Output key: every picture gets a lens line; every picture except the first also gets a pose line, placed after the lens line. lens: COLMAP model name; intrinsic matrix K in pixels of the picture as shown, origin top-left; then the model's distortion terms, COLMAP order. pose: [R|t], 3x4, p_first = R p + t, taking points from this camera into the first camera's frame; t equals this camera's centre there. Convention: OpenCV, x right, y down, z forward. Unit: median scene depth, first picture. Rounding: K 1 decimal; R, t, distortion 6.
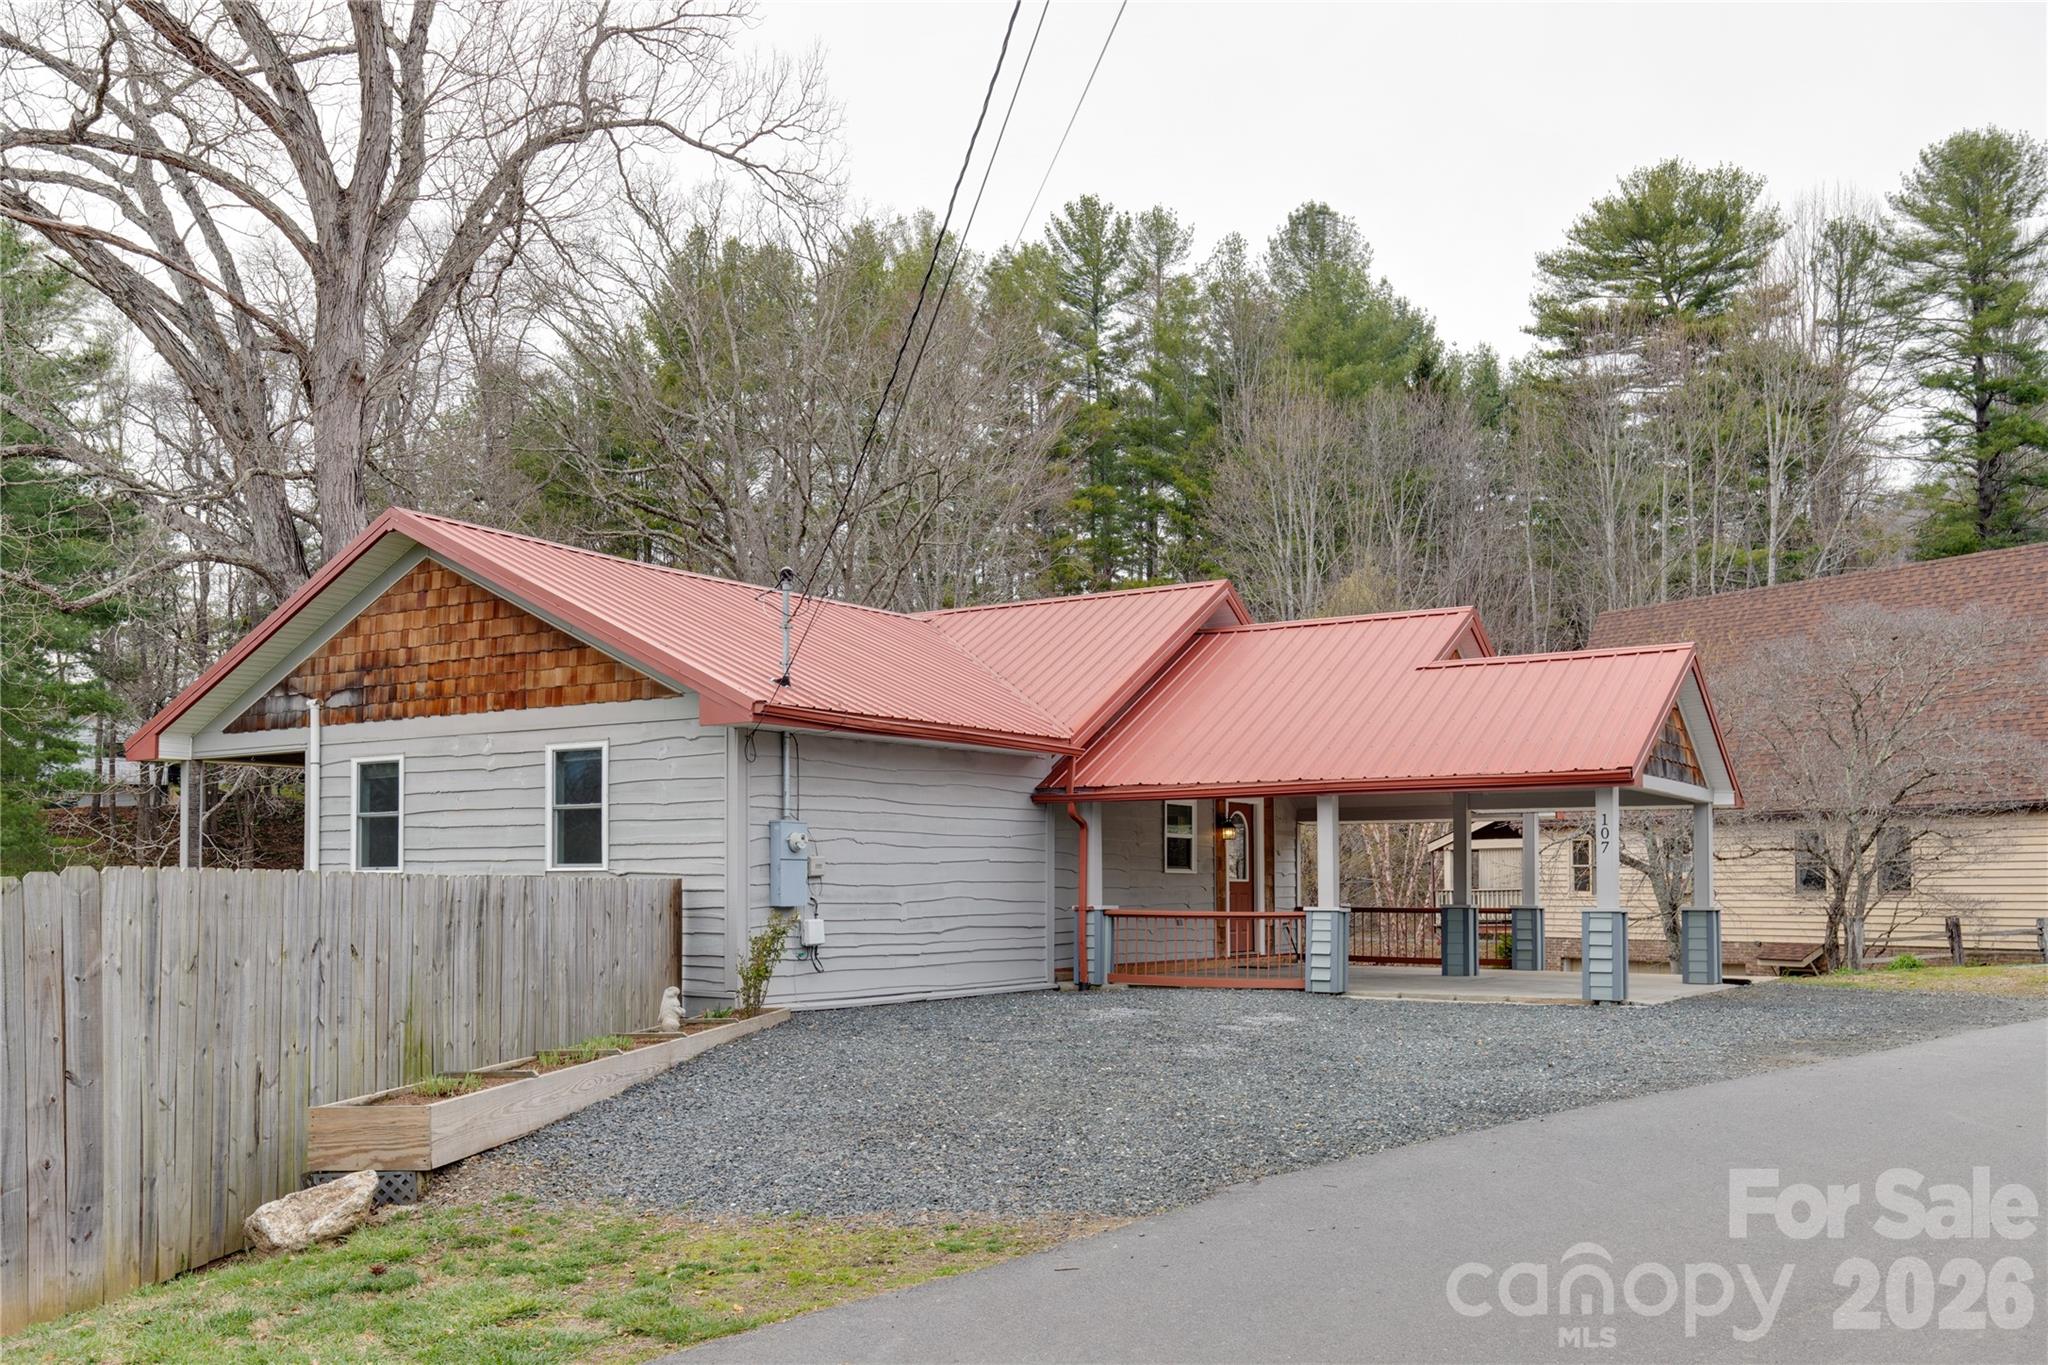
lens RADIAL K [[1805.5, 0, 1018.9], [0, 1805.5, 845.0], [0, 0, 1]] dist [0.007861, 0.003039]
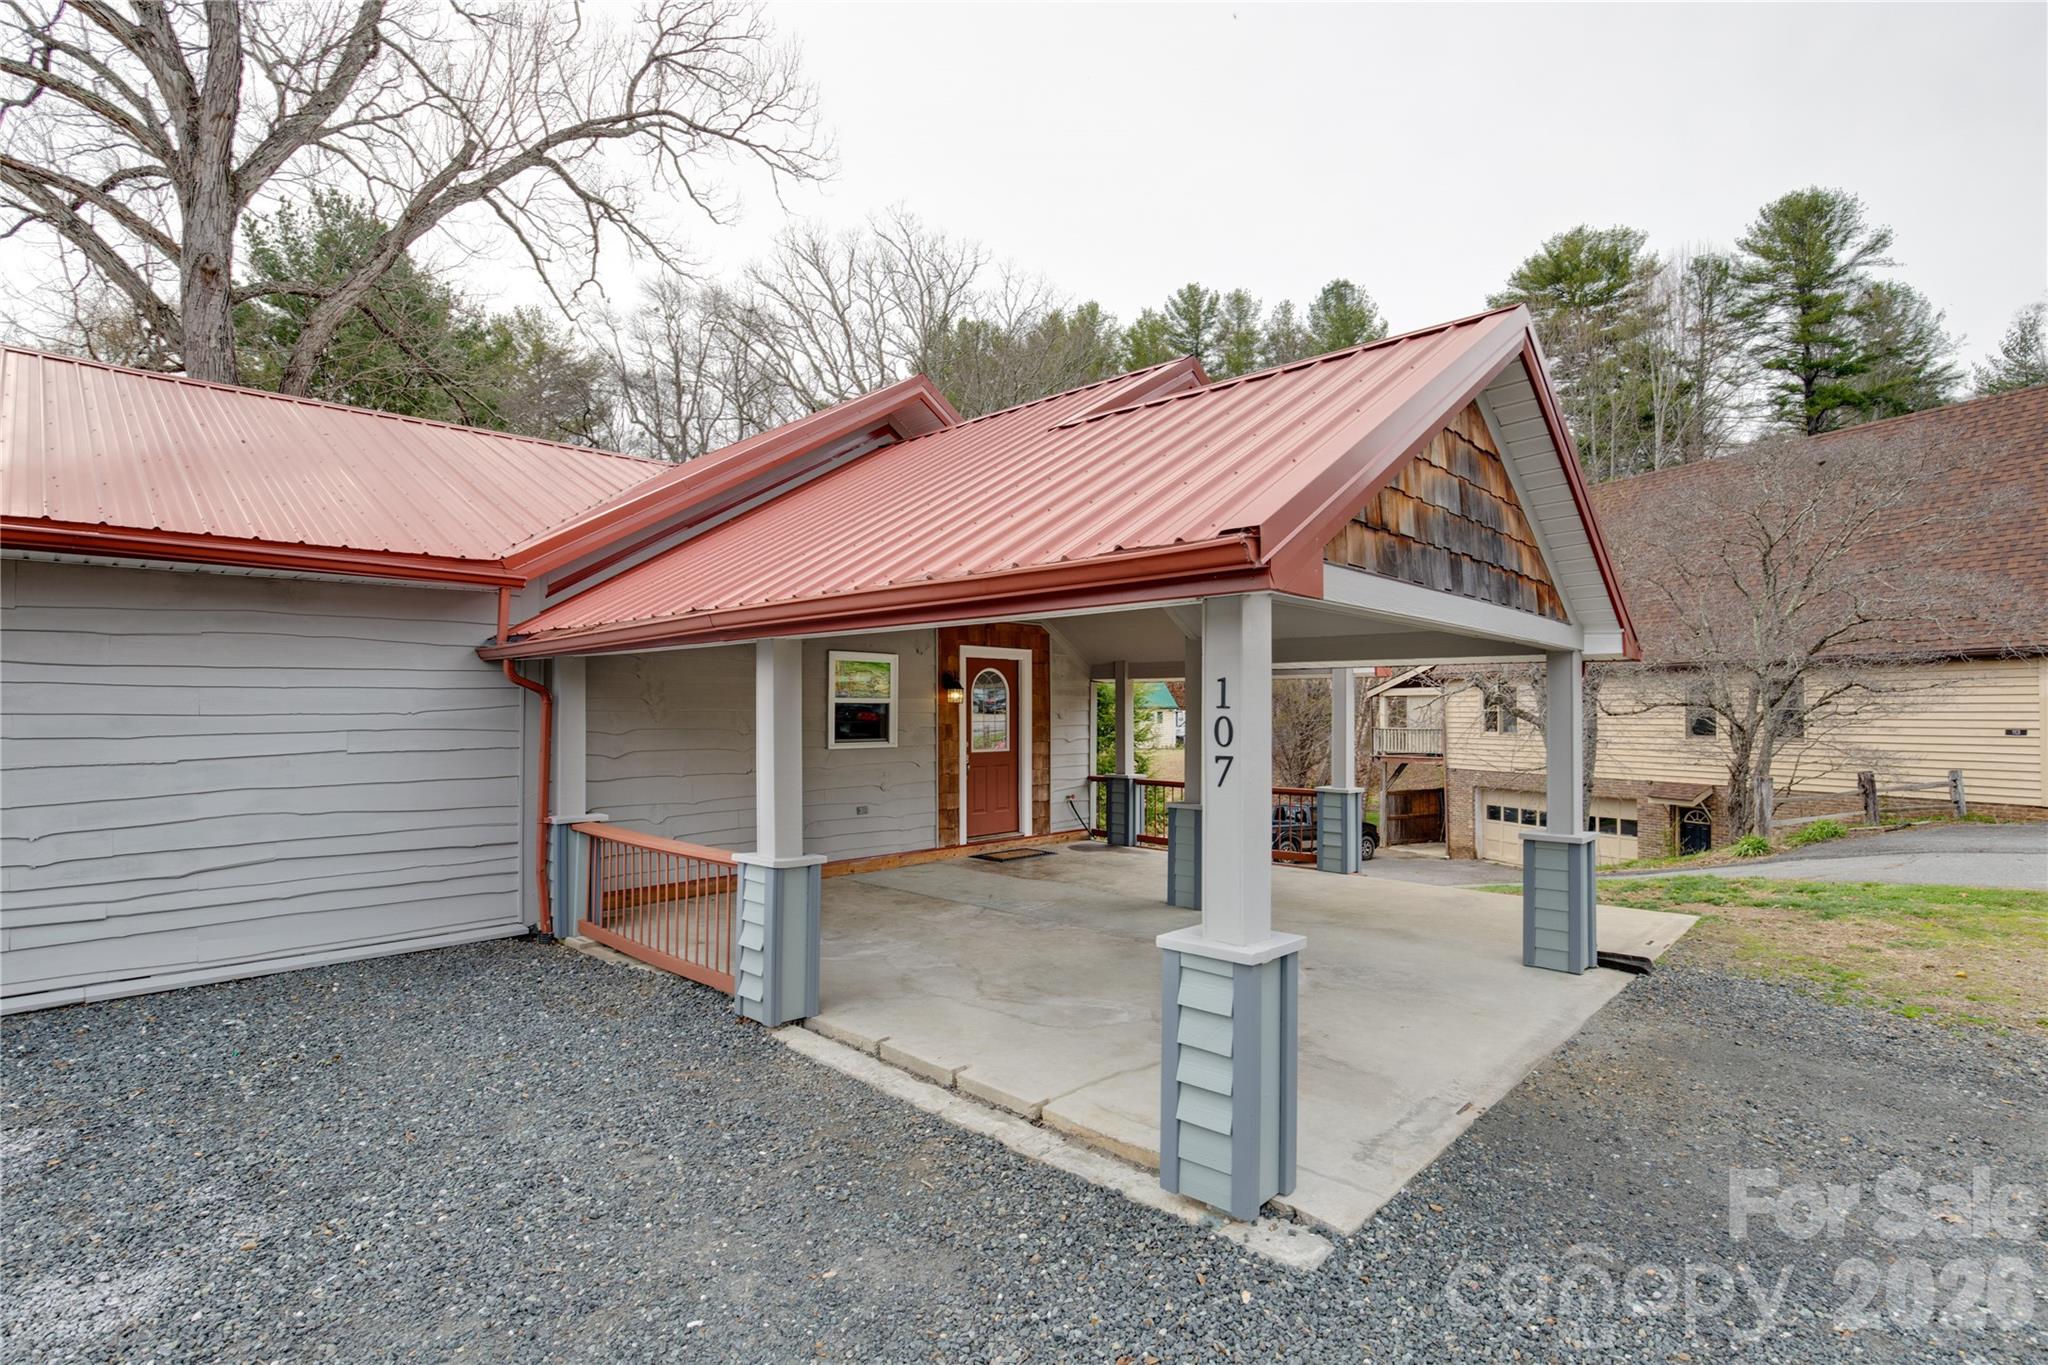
lens RADIAL K [[996.5, 0, 1017.3], [0, 996.5, 697.0], [0, 0, 1]] dist [-0.029893, 0.001424]
pose [[0.984122, -0.002785, -0.177471, 0.050044], [0.004721, 0.999934, 0.010487, -0.002414], [0.177430, -0.011159, 0.984070, 0.125519]]
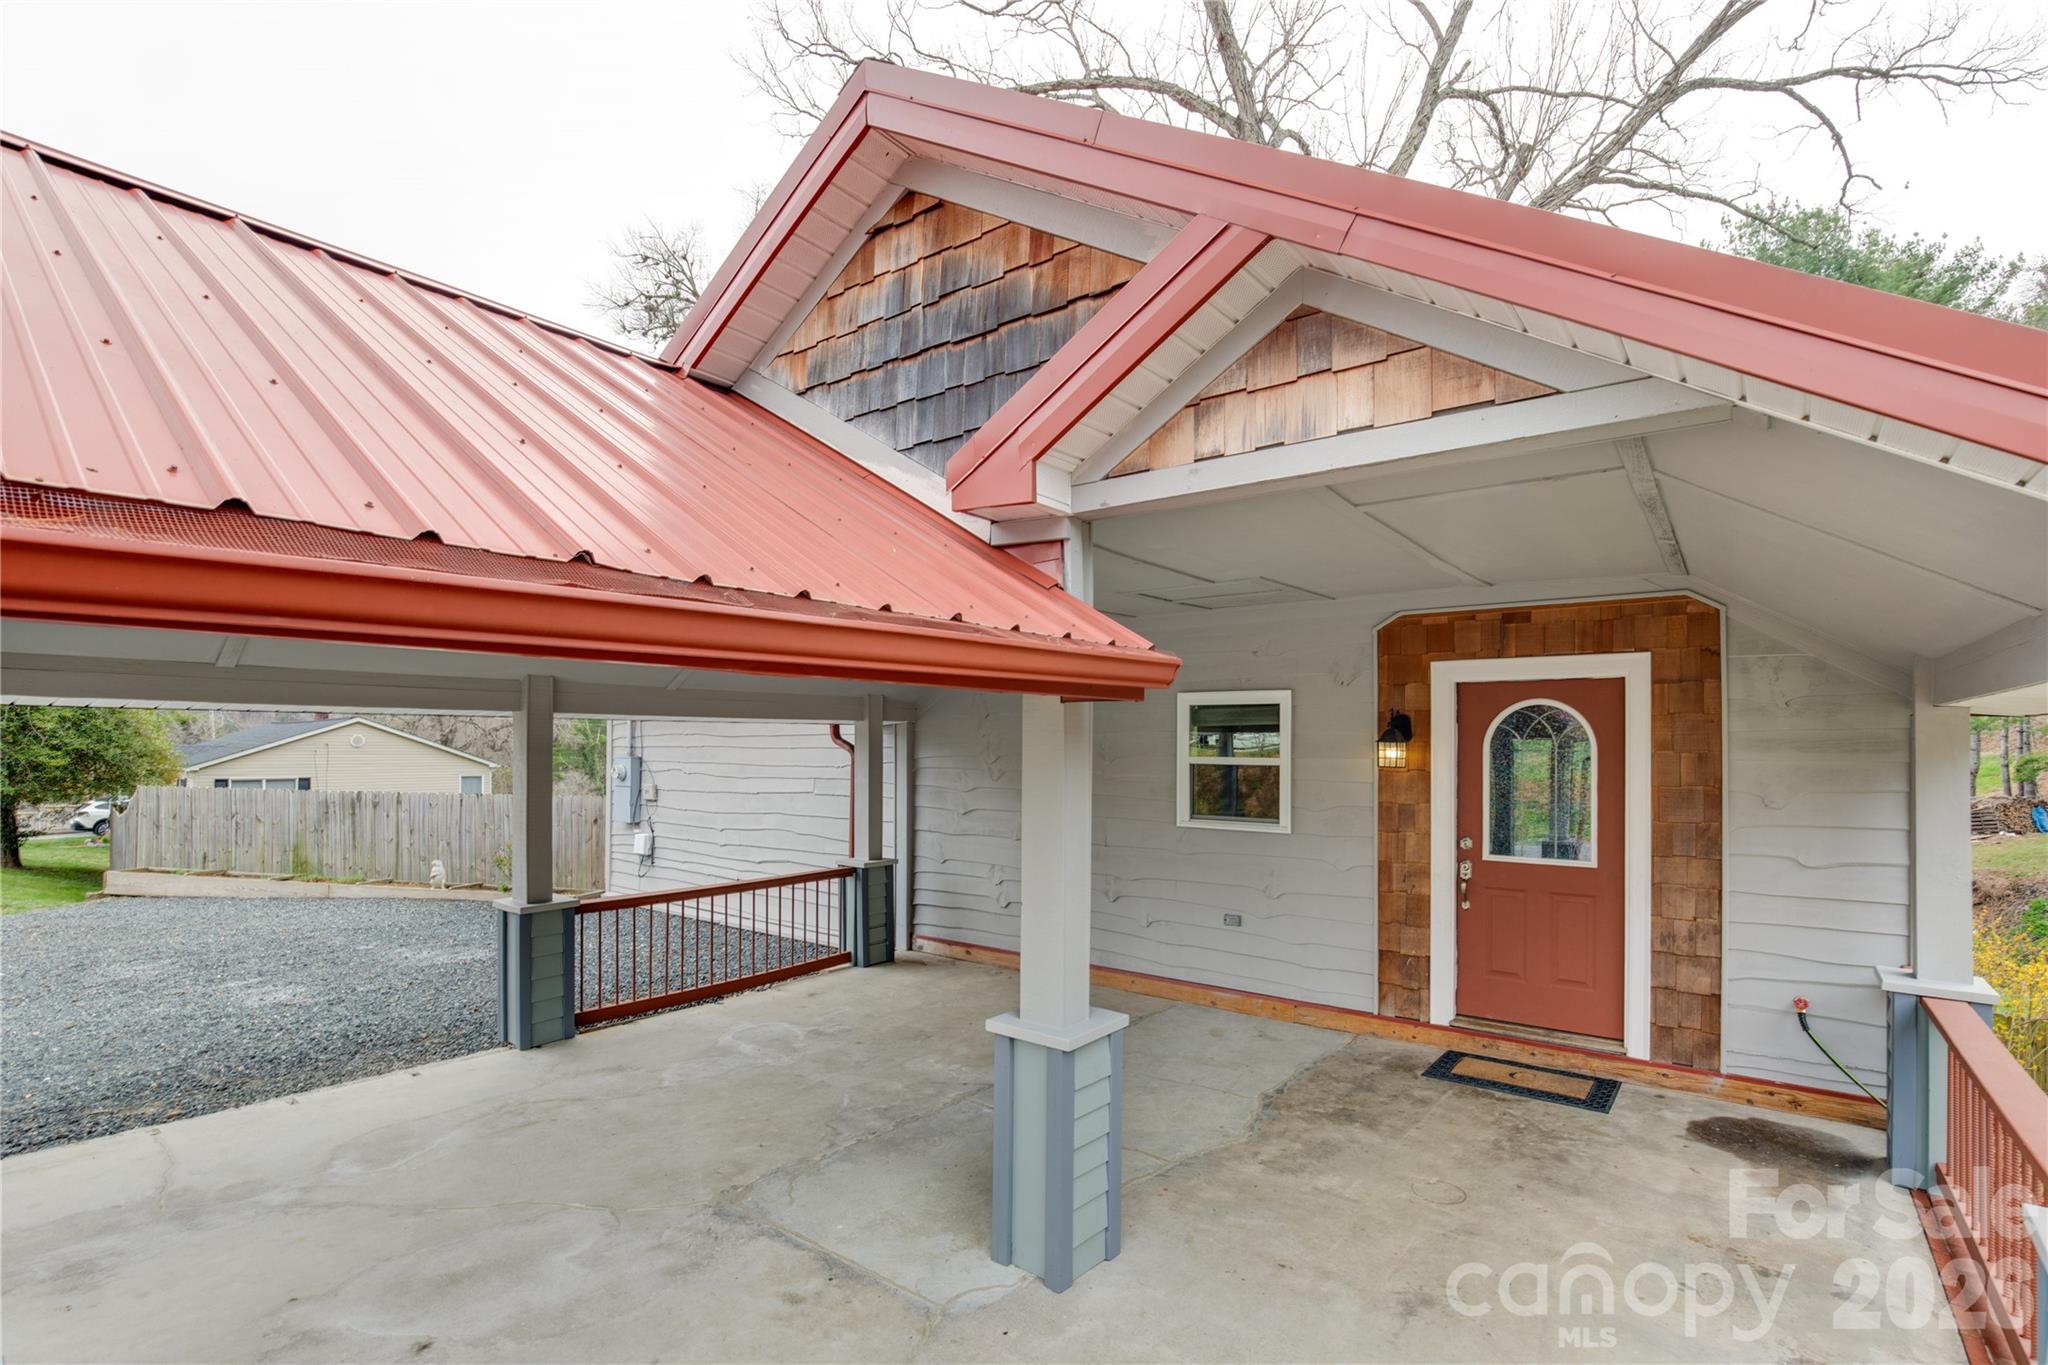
lens RADIAL K [[952.1, 0, 1021.3], [0, 952.1, 735.3], [0, 0, 1]] dist [-0.031347, 0.000239]
pose [[-0.089635, -0.008931, -0.995935, 0.082047], [0.019592, 0.999750, -0.010729, -0.002434], [0.995782, -0.020474, -0.089438, 0.207358]]
